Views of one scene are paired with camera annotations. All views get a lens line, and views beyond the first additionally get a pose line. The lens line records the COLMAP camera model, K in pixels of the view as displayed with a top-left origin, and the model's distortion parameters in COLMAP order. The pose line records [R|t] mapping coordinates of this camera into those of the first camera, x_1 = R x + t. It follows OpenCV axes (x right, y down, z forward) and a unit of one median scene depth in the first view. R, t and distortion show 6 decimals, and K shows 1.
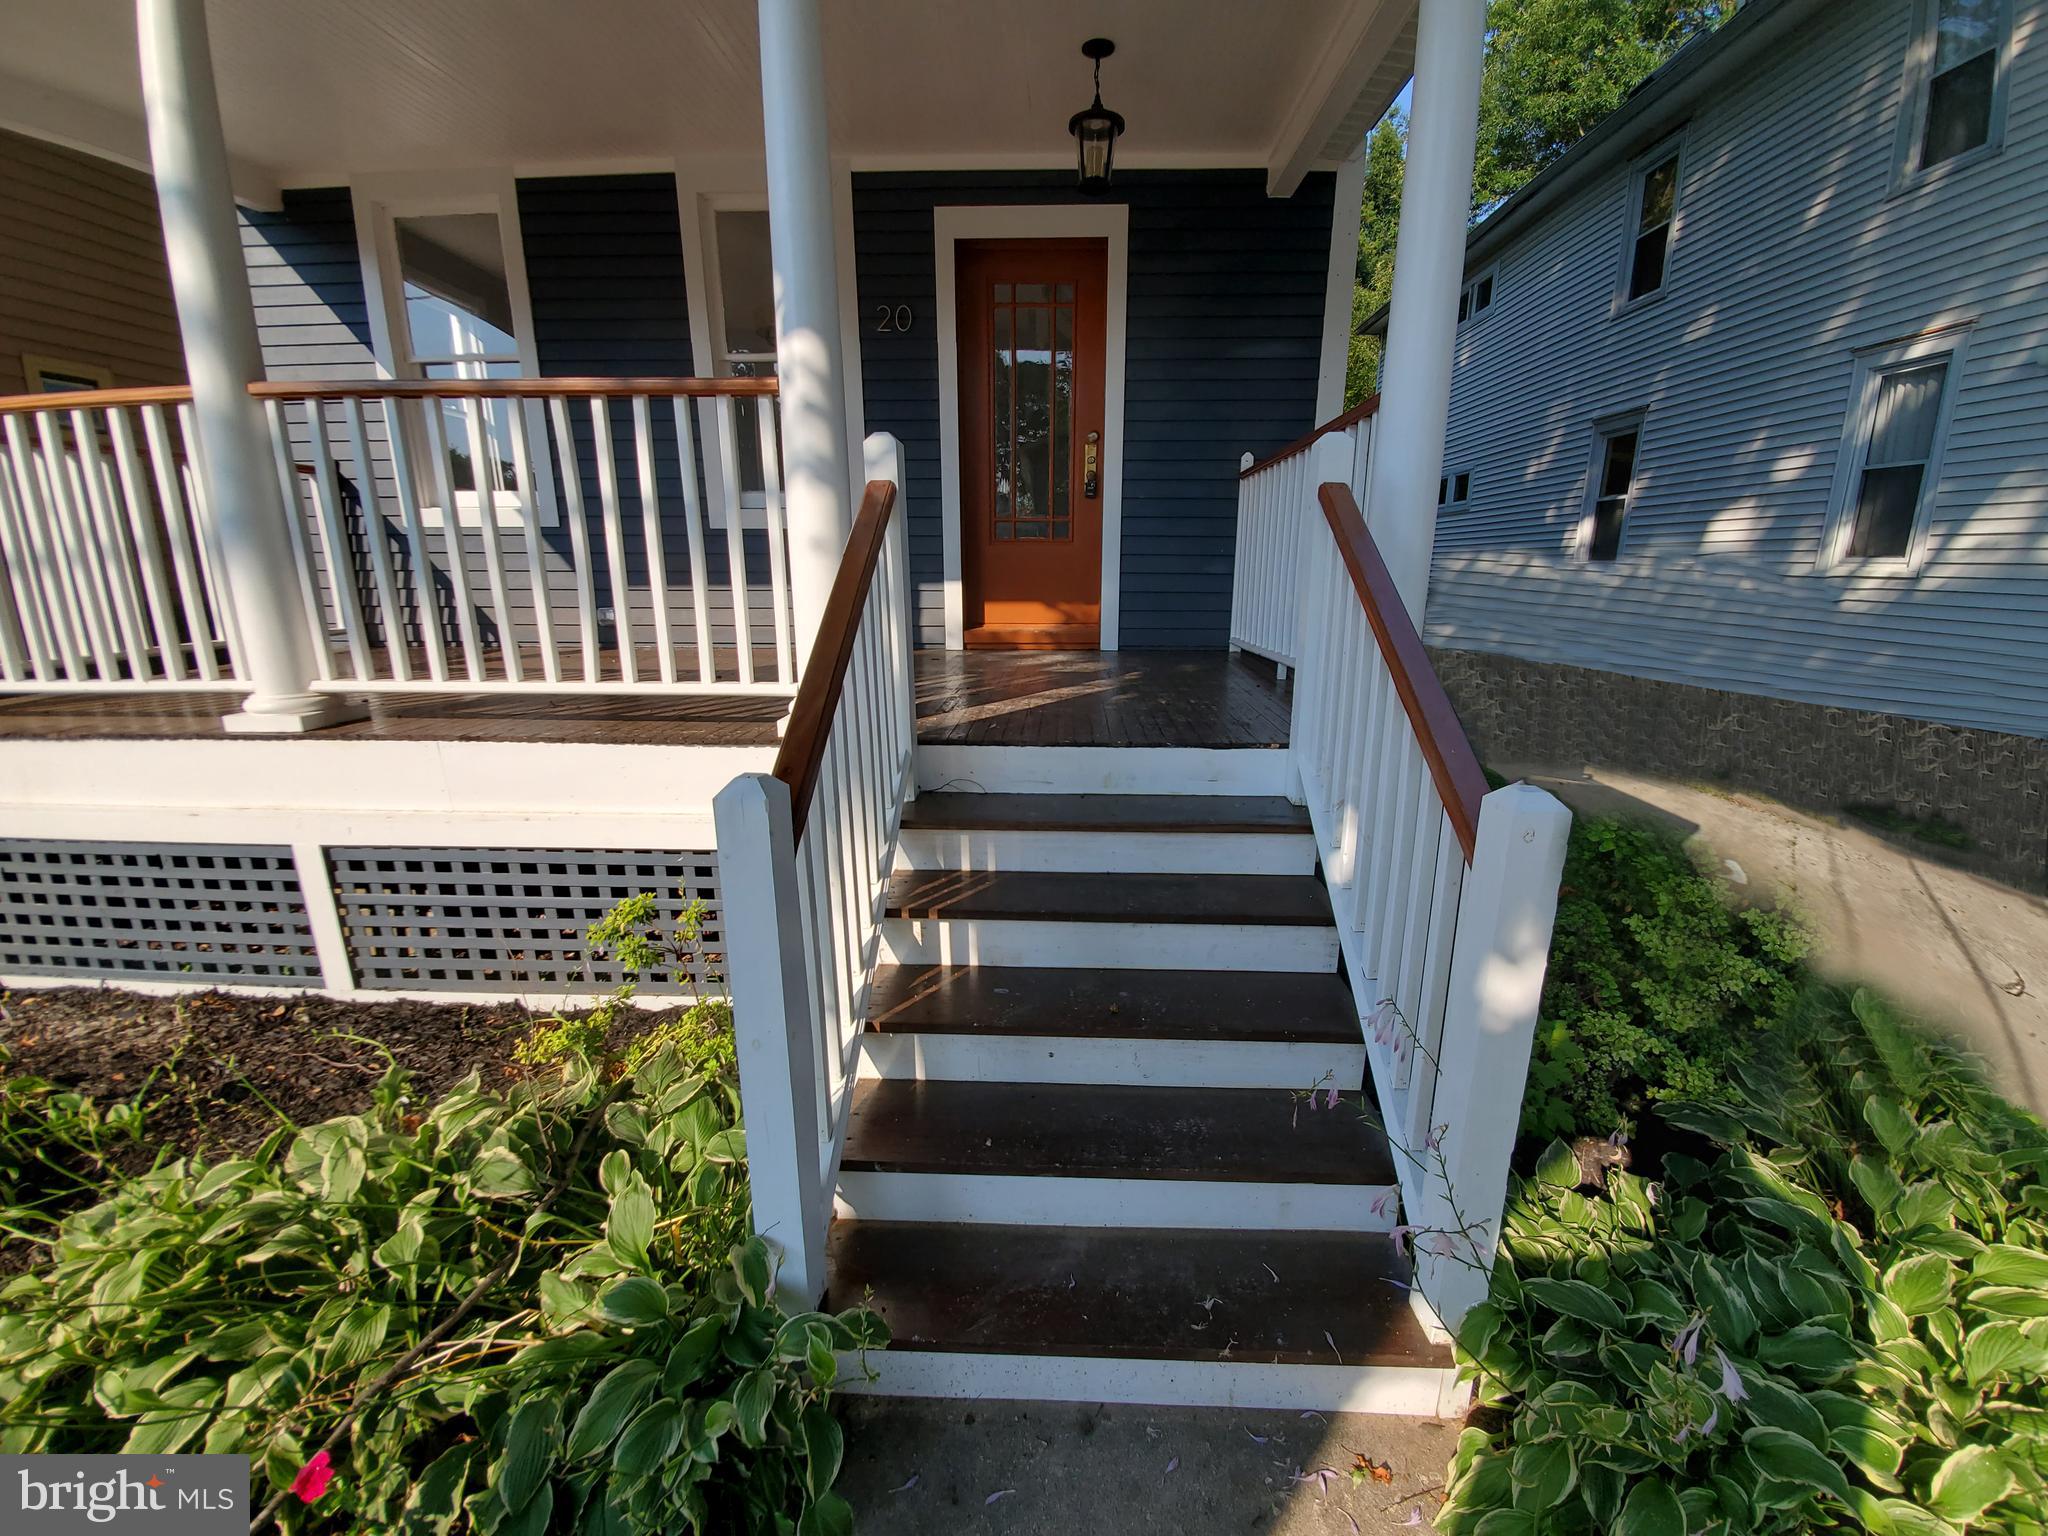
lens RADIAL K [[803.7, 0, 1030.5], [0, 803.7, 774.8], [0, 0, 1]] dist [-0.020995, -0.002386]
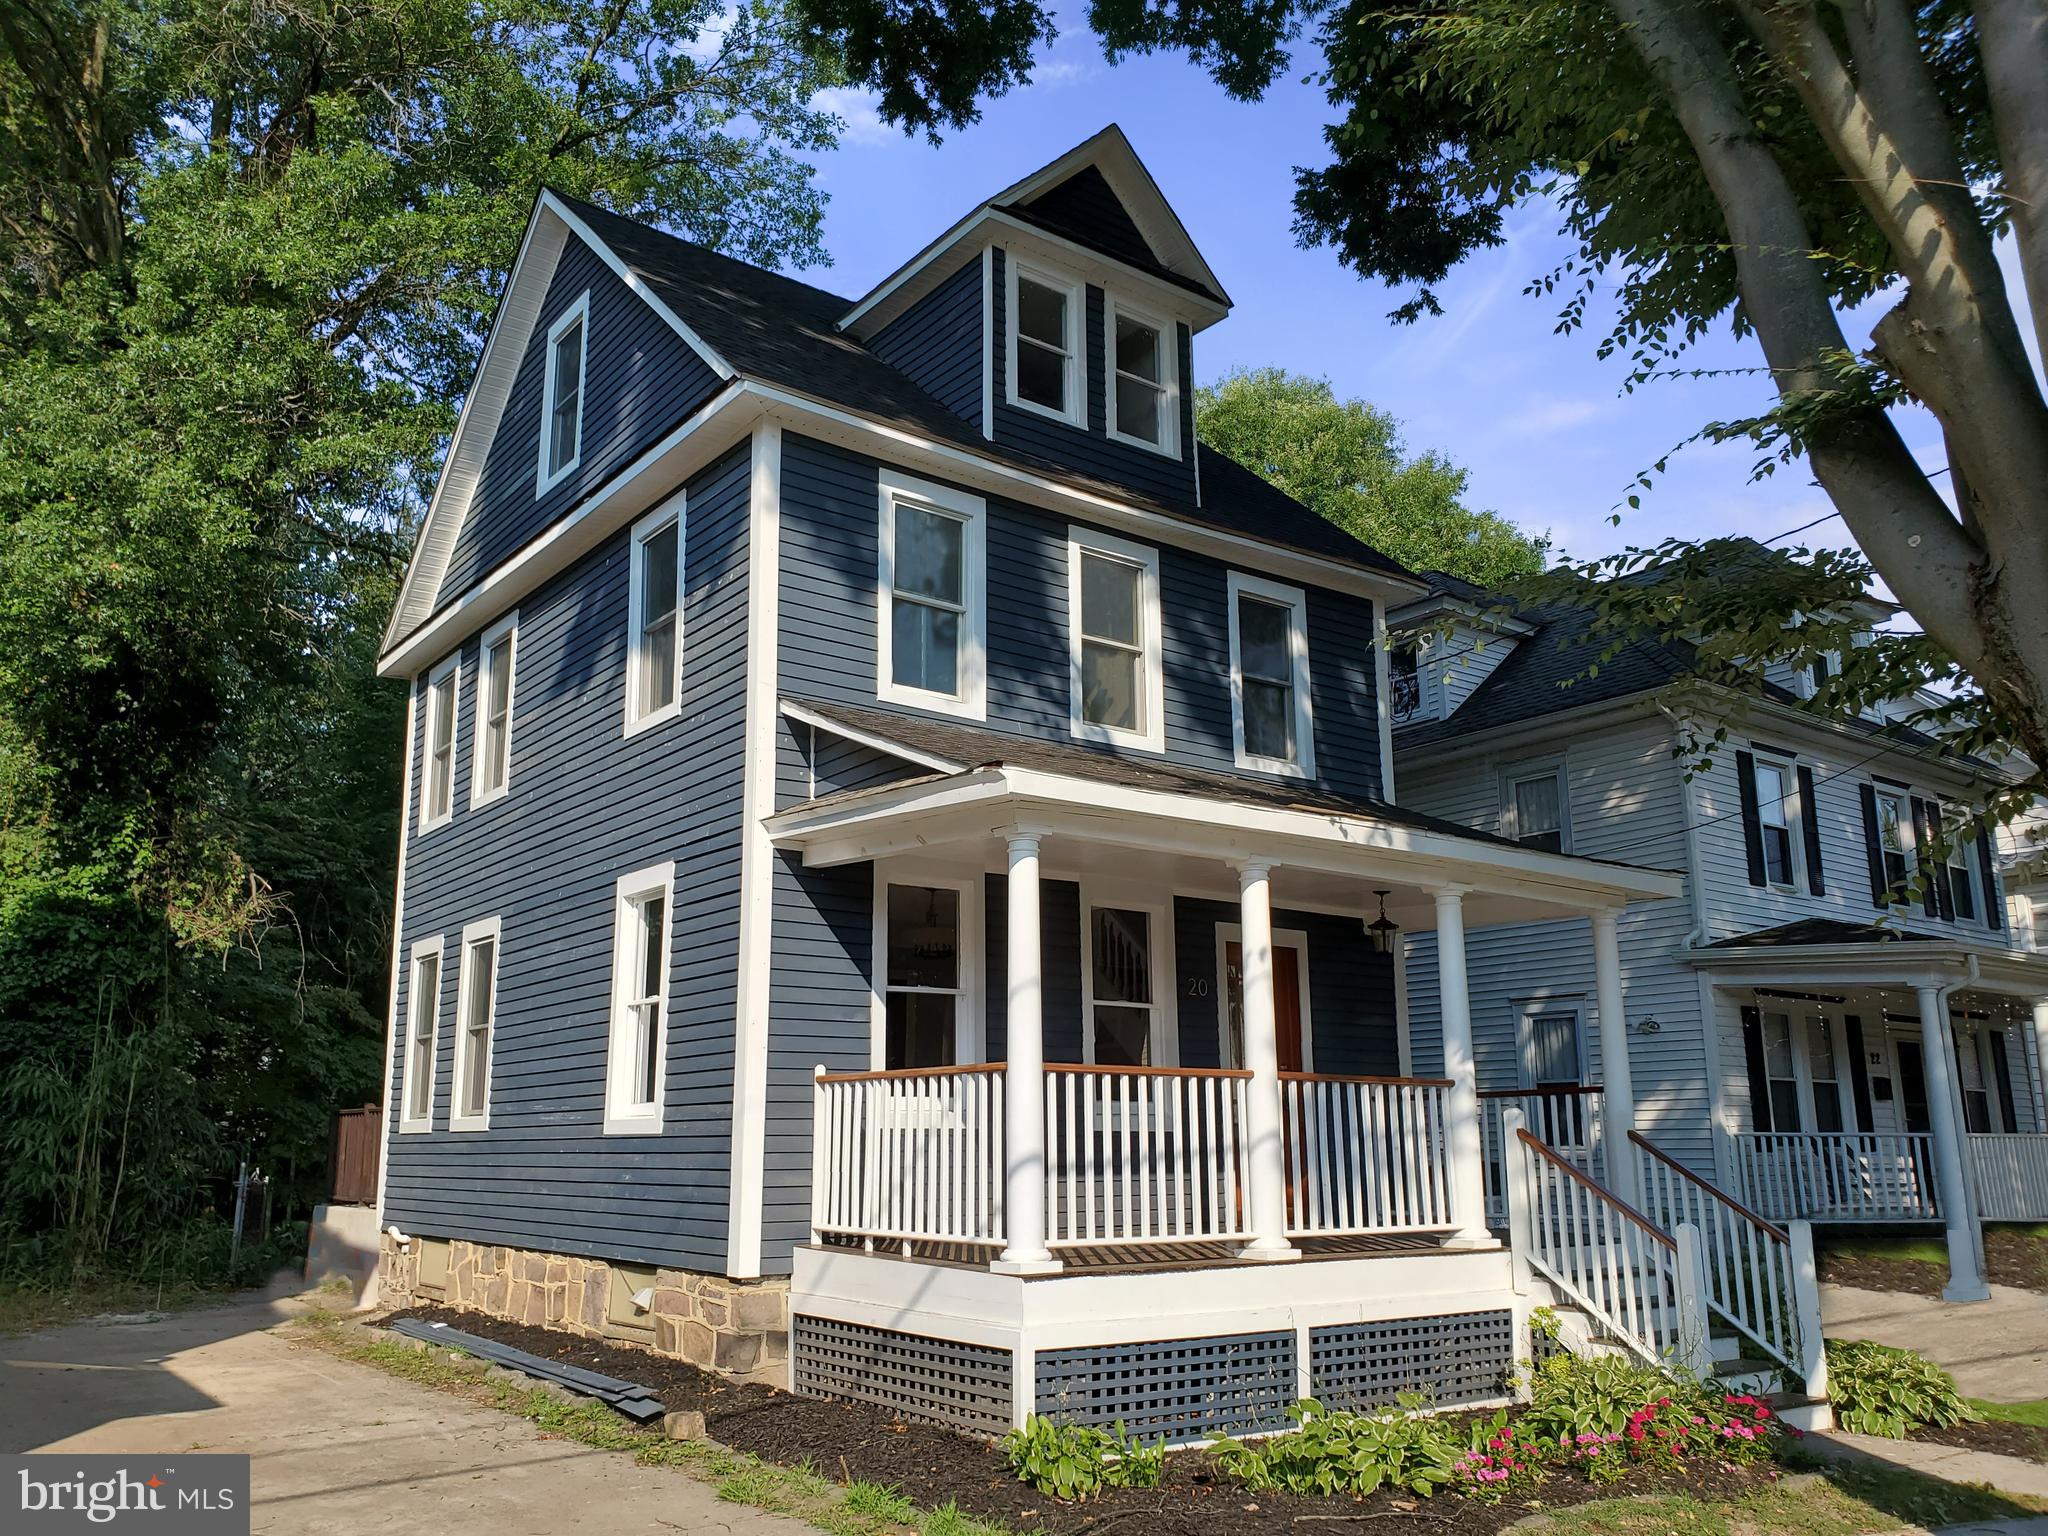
lens RADIAL K [[1571.8, 0, 1022.7], [0, 1571.8, 770.8], [0, 0, 1]] dist [0.063889, 0.001928]
pose [[0.772327, 0.137646, 0.620133, -3.673436], [0.168649, 0.896775, -0.409088, 0.306957], [-0.612429, 0.420534, 0.669389, -1.439902]]
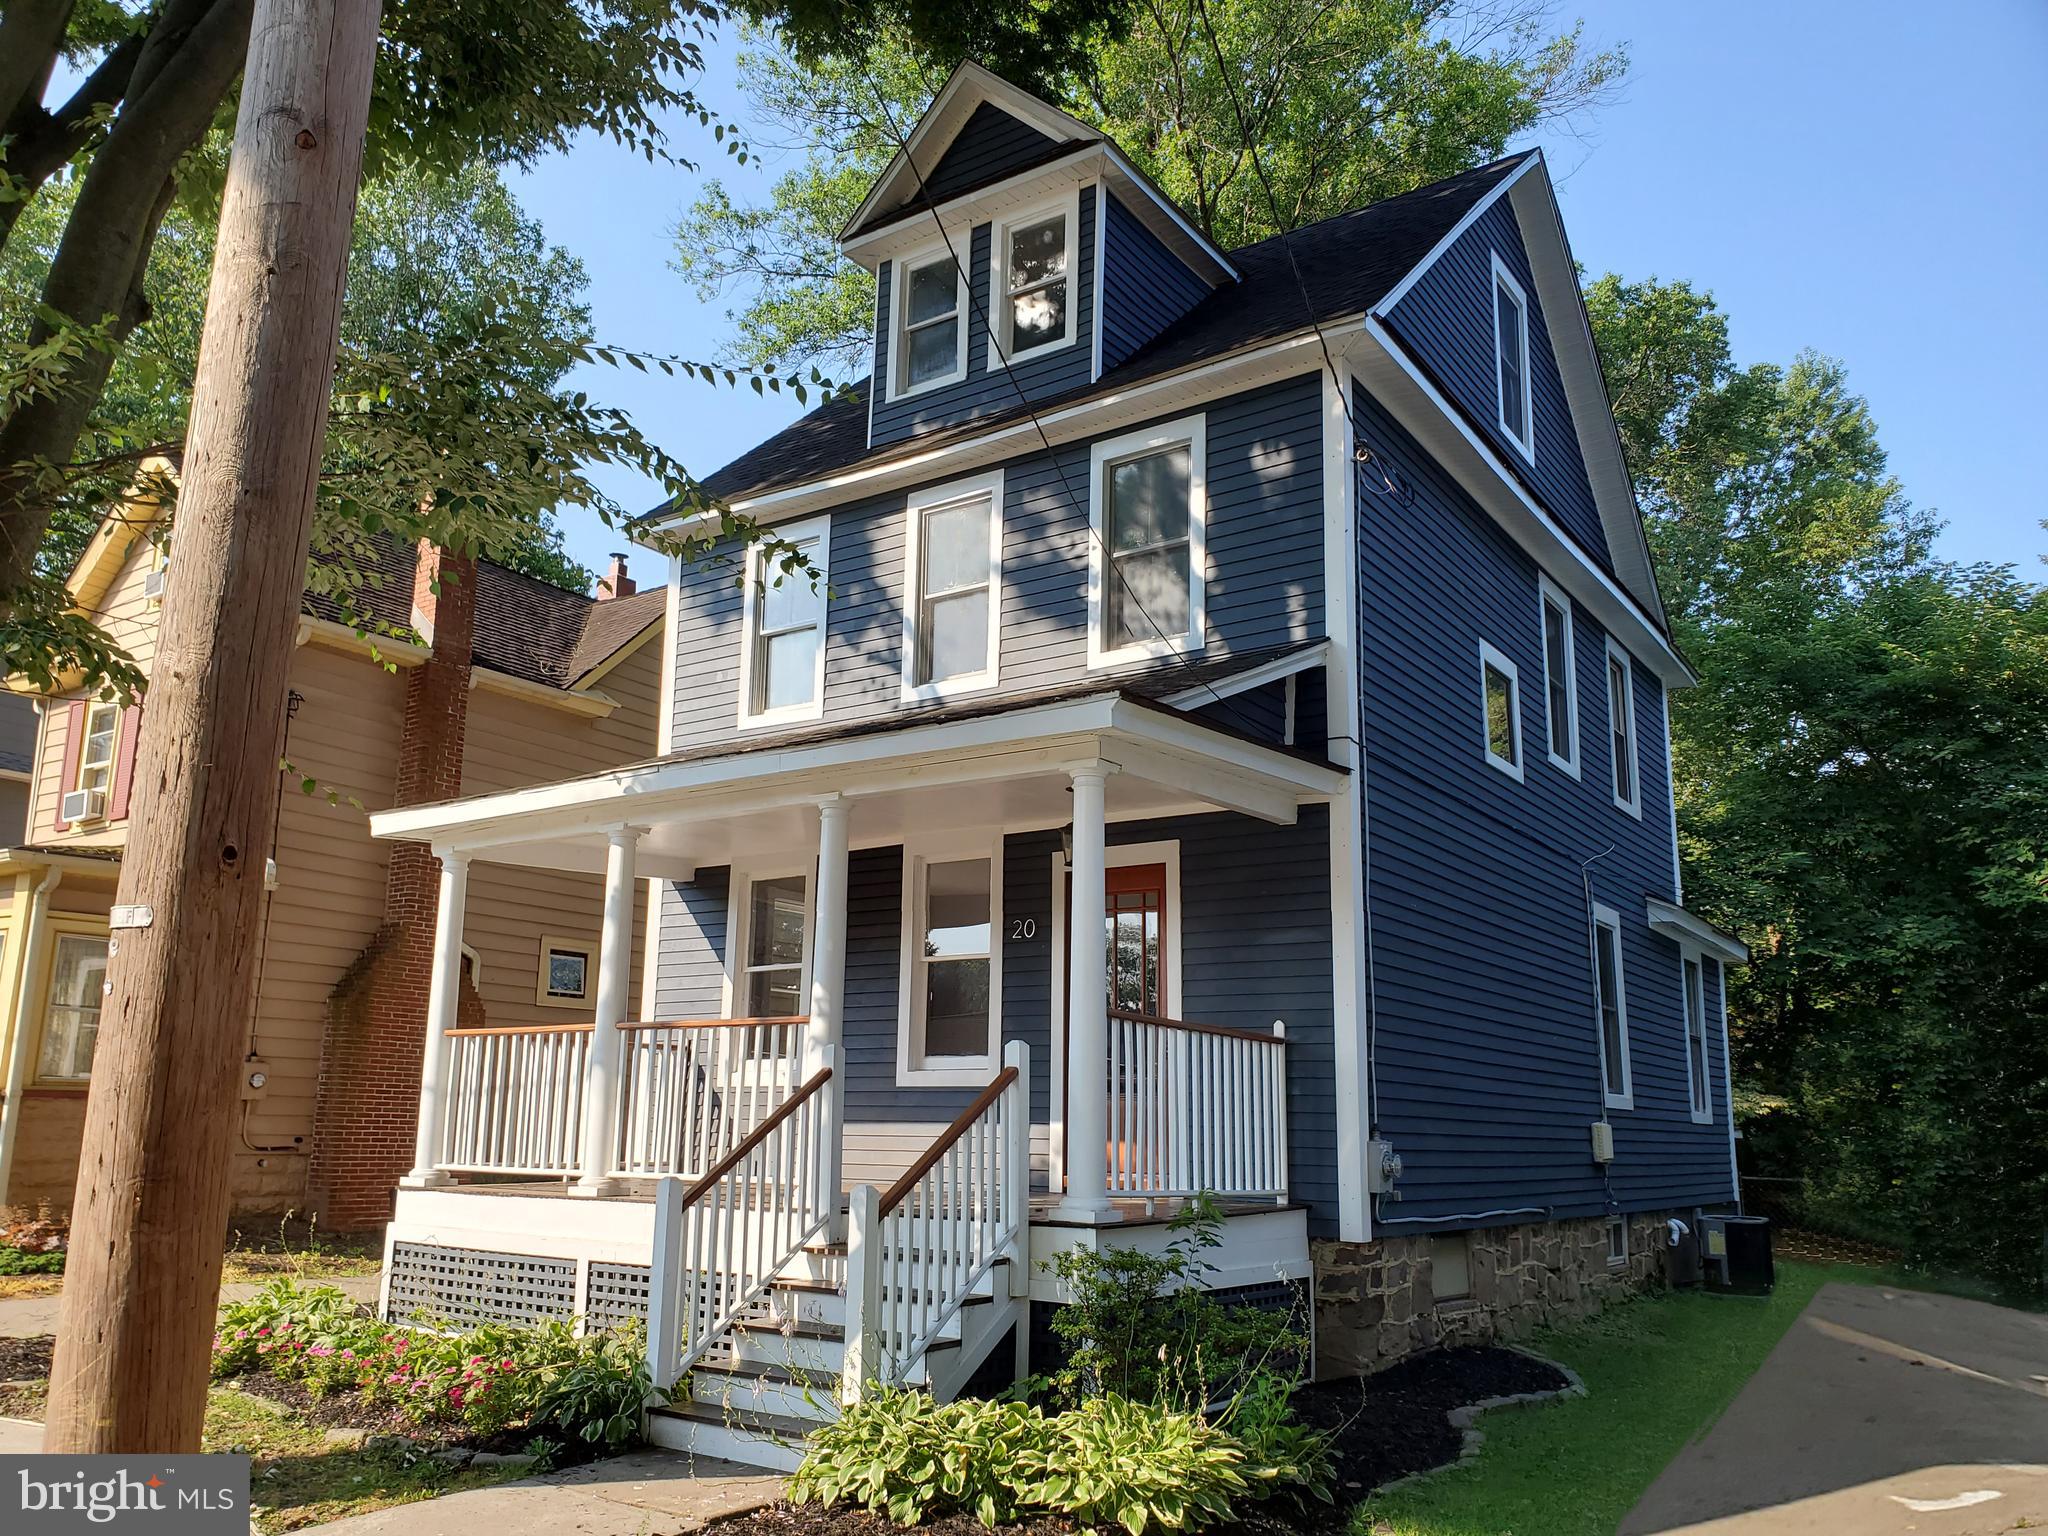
lens RADIAL K [[1571.8, 0, 1019.4], [0, 1571.8, 778.1], [0, 0, 1]] dist [0.063889, 0.001928]
pose [[0.837743, -0.109634, -0.534945, 2.020689], [-0.150827, 0.895072, -0.419641, 0.478286], [0.524821, 0.432235, 0.733304, -1.655115]]
